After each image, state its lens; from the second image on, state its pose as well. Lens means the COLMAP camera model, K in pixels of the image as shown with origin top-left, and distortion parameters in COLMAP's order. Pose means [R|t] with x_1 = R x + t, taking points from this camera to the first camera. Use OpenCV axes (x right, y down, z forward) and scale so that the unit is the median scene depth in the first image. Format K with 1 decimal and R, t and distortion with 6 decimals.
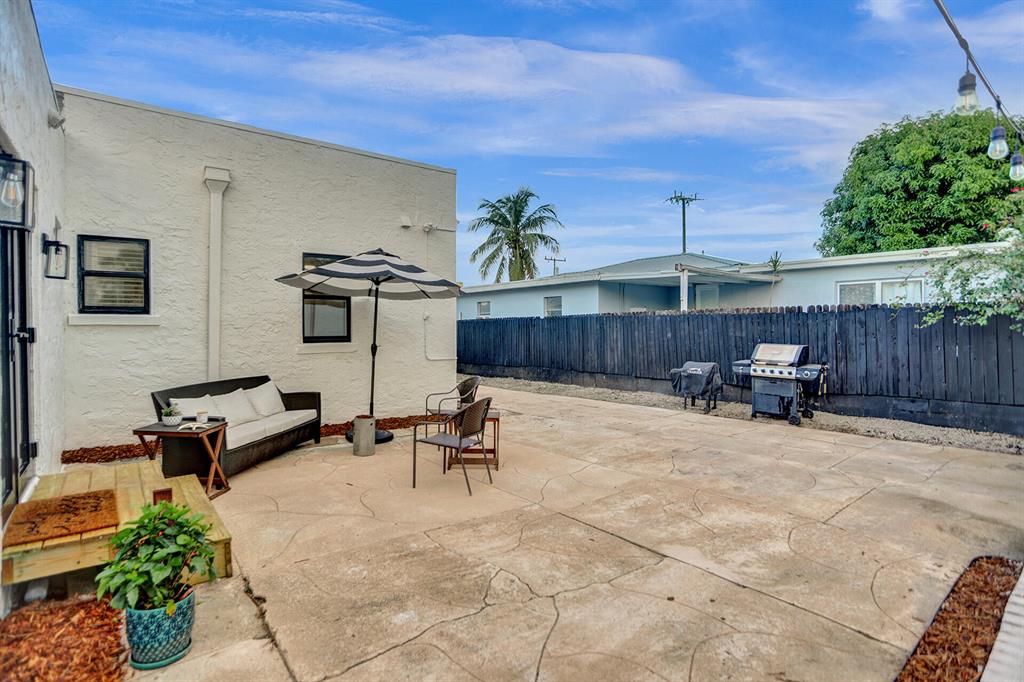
lens RADIAL K [[505.0, 0, 509.1], [0, 505.0, 336.8], [0, 0, 1]] dist [-0.025166, -0.000695]
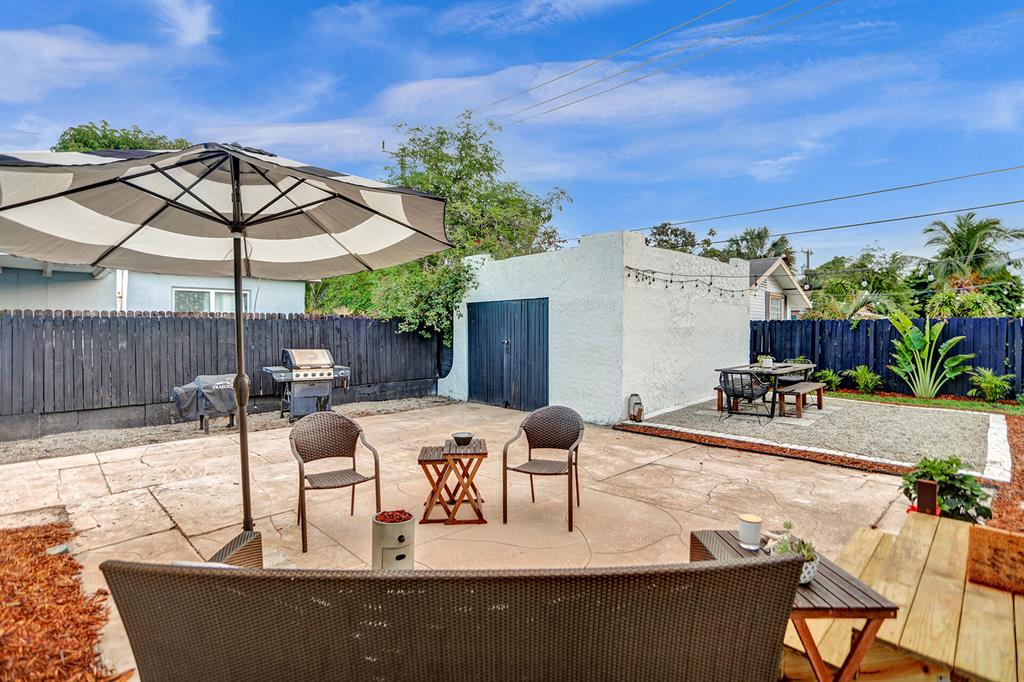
lens RADIAL K [[505.0, 0, 509.1], [0, 505.0, 336.8], [0, 0, 1]] dist [-0.025166, -0.000695]
pose [[-0.106372, -0.008620, 0.994289, -0.594194], [0.019024, 0.999762, 0.010703, -0.015041], [-0.994144, 0.020054, -0.106182, 0.713138]]
